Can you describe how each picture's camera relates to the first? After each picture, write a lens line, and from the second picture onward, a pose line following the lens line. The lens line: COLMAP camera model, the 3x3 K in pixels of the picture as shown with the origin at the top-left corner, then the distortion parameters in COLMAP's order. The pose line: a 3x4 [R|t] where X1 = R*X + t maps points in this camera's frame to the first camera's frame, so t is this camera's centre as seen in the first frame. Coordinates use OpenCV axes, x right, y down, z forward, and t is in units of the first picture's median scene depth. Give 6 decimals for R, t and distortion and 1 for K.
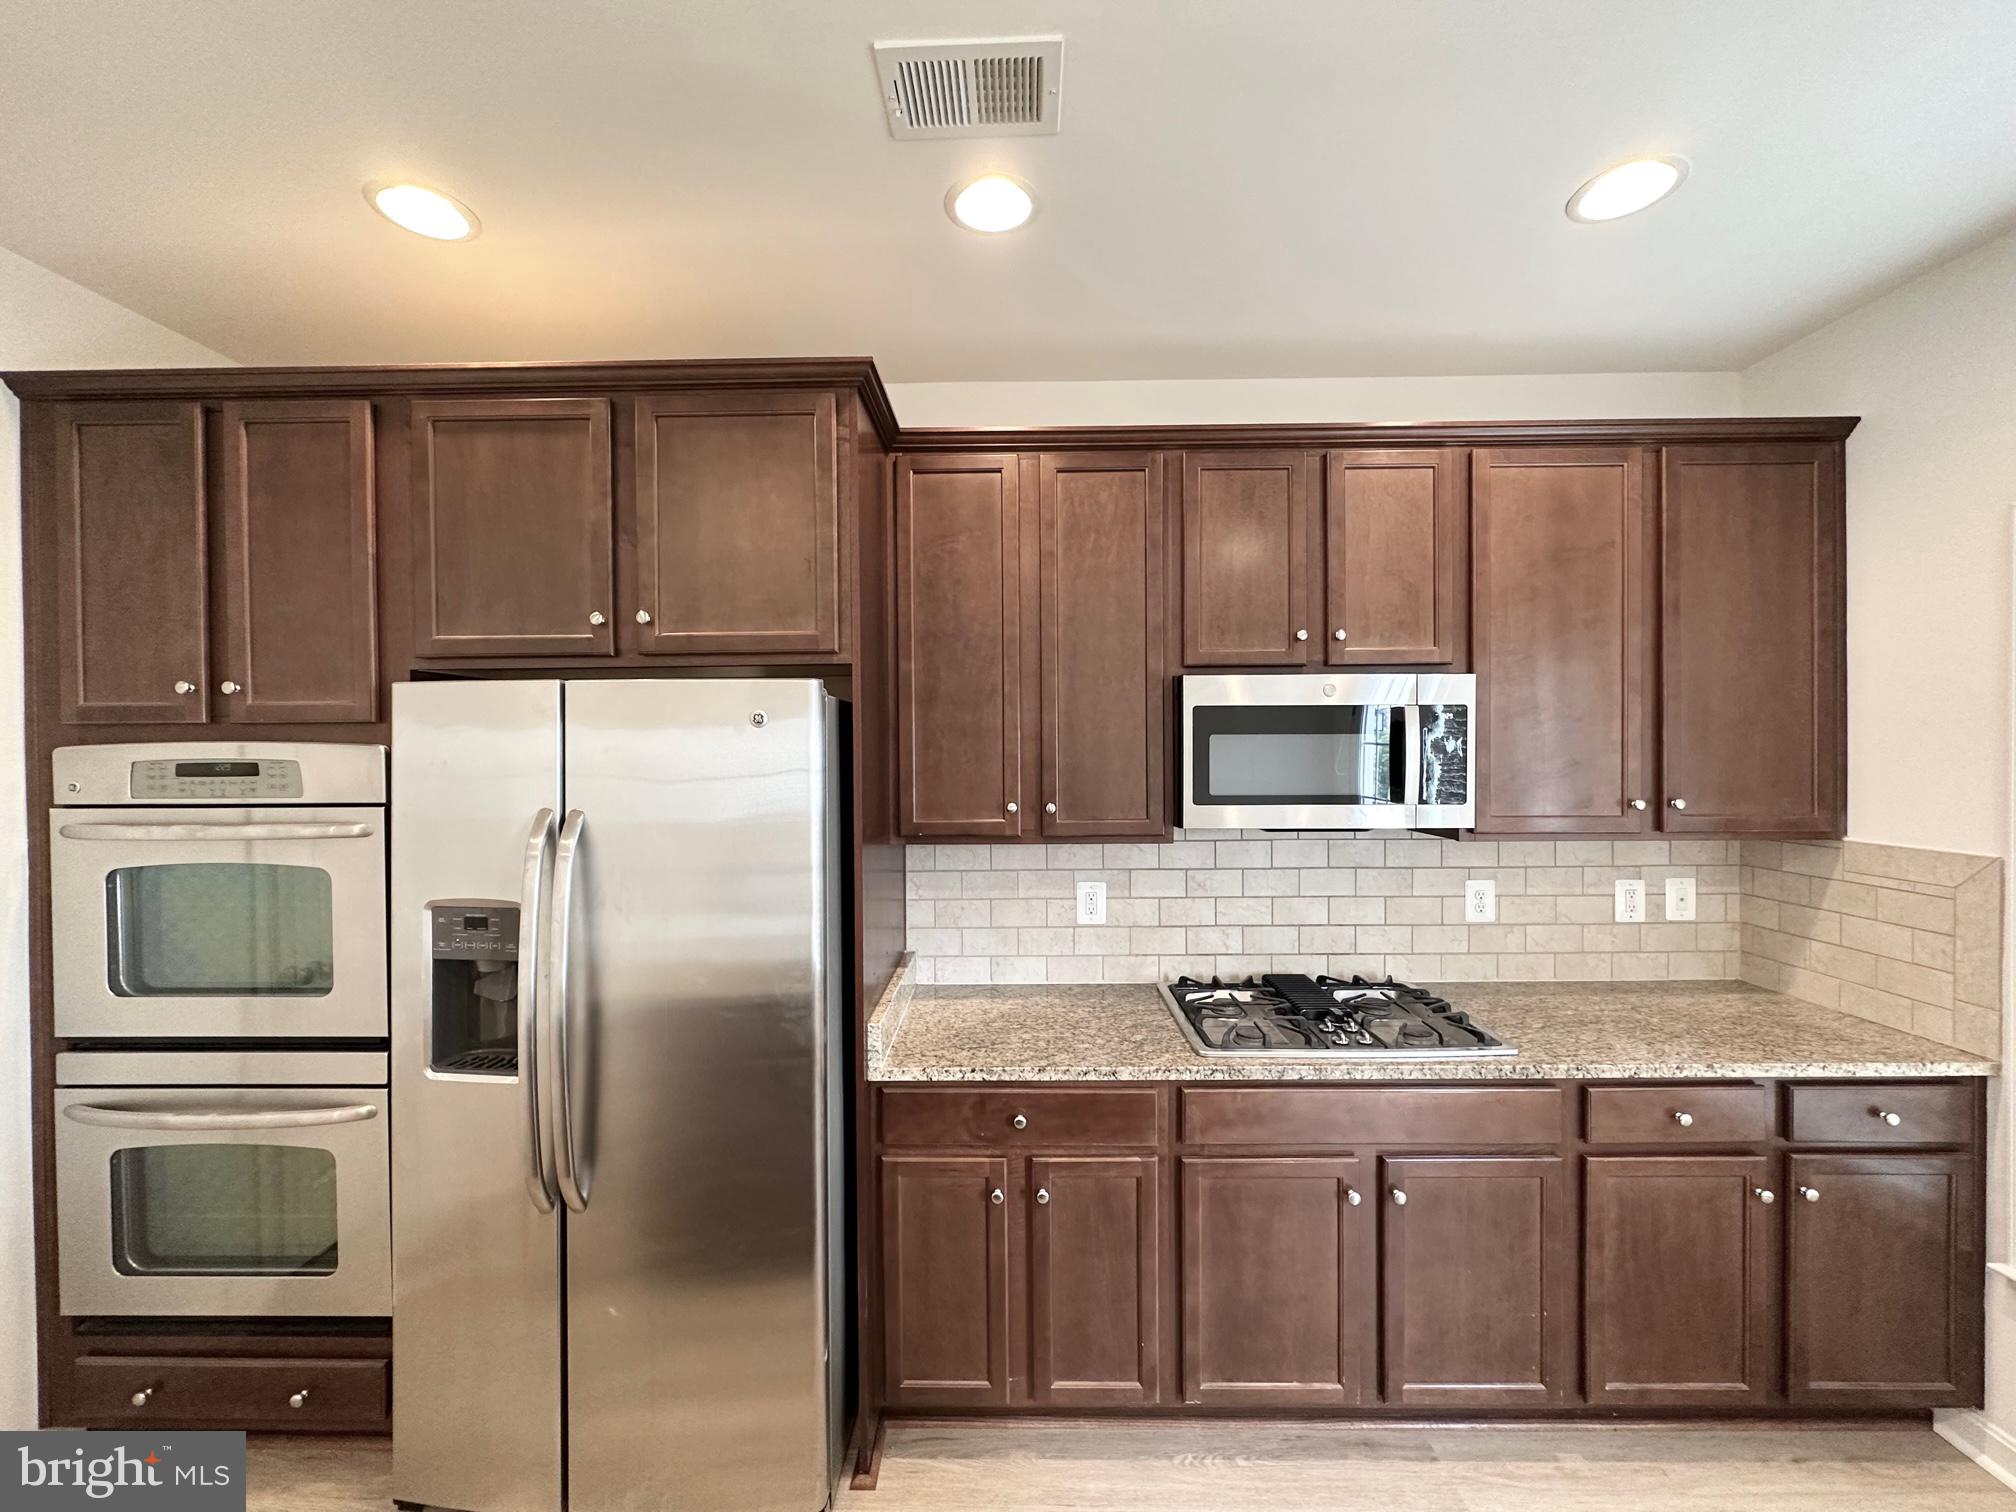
lens RADIAL K [[807.9, 0, 1000.4], [0, 807.9, 762.2], [0, 0, 1]] dist [-0.001811, -0.000178]
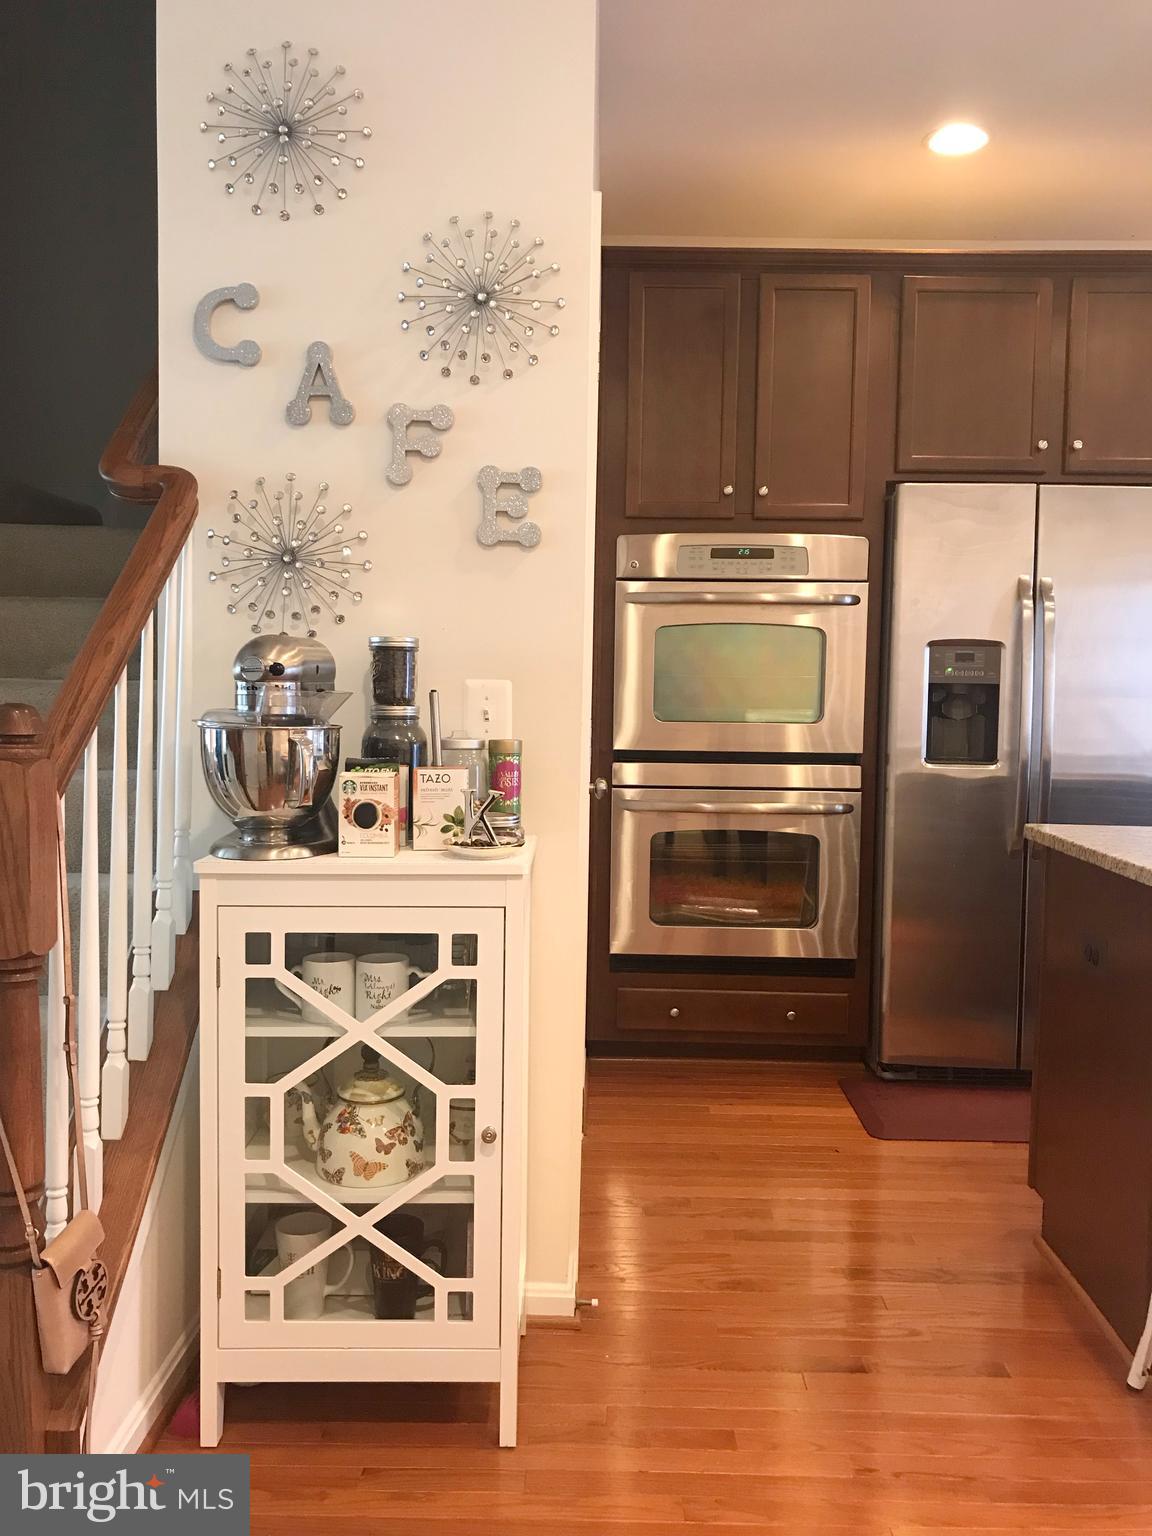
lens RADIAL K [[1286.8, 0, 576.0], [0, 1286.8, 768.0], [0, 0, 1]] dist [0.124008, -0.352576]
pose [[0.999455, 0.016388, 0.028660, -1.291596], [-0.018759, 0.996246, 0.084511, 0.187737], [-0.027168, -0.085003, 0.996010, -1.162192]]
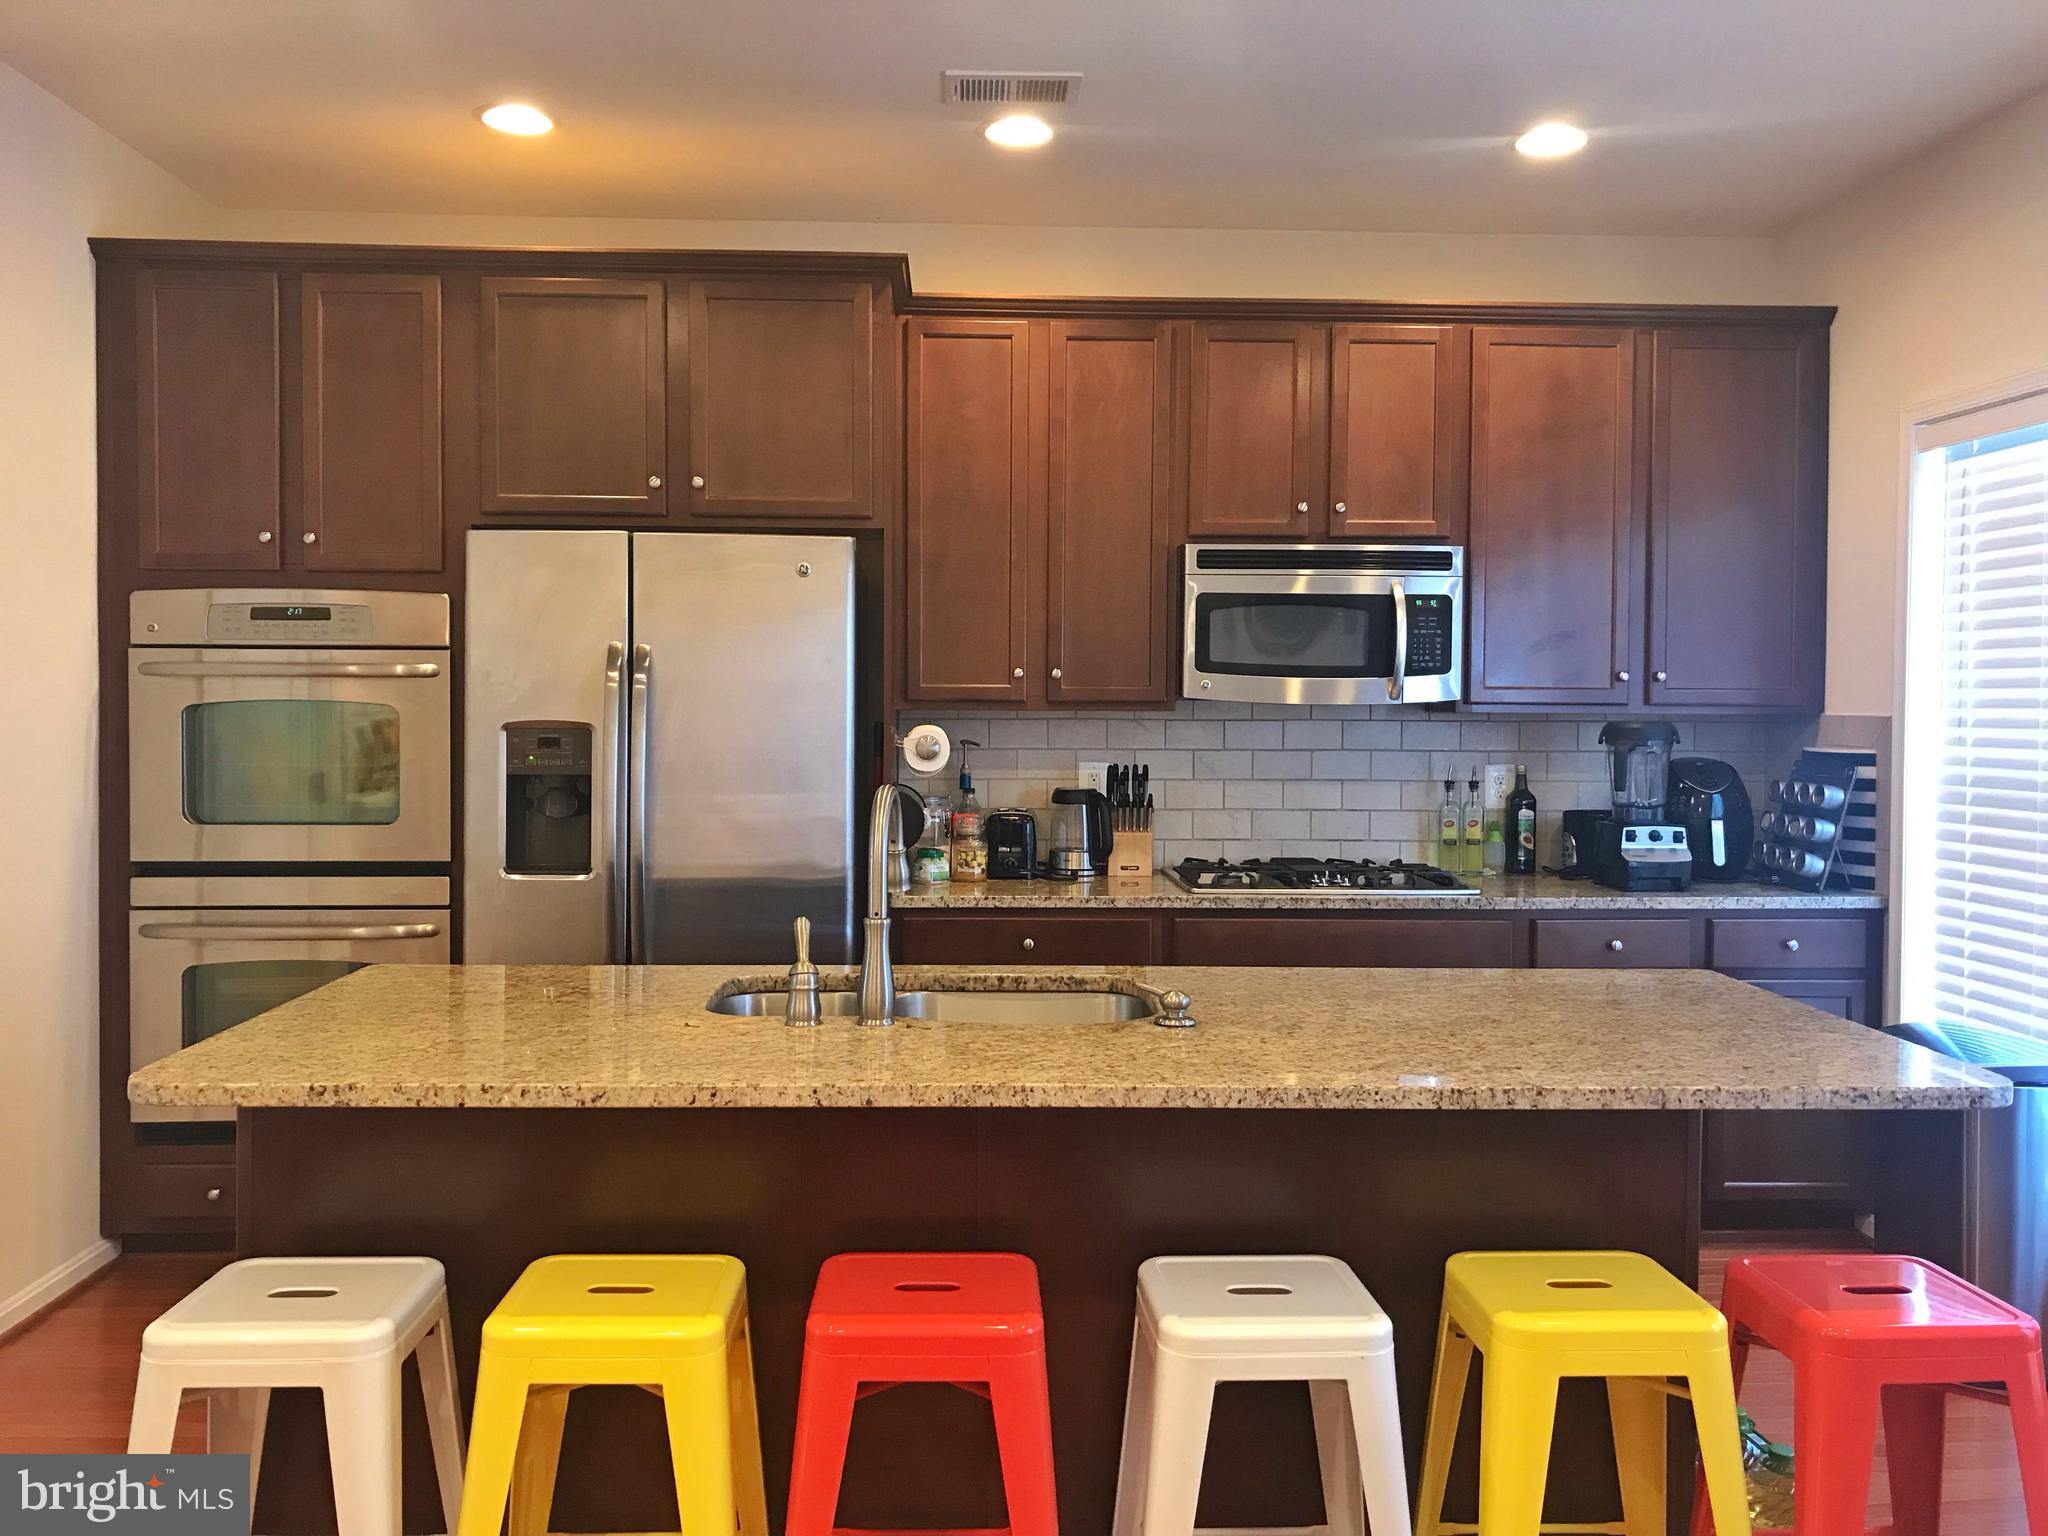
lens RADIAL K [[1715.7, 0, 991.6], [0, 1715.7, 766.1], [0, 0, 1]] dist [0.124008, -0.352576]
pose [[0.998724, 0.012072, 0.049032, -0.144330], [-0.012937, 0.999765, 0.017371, 0.159482], [-0.048810, -0.017983, 0.998646, -1.352822]]
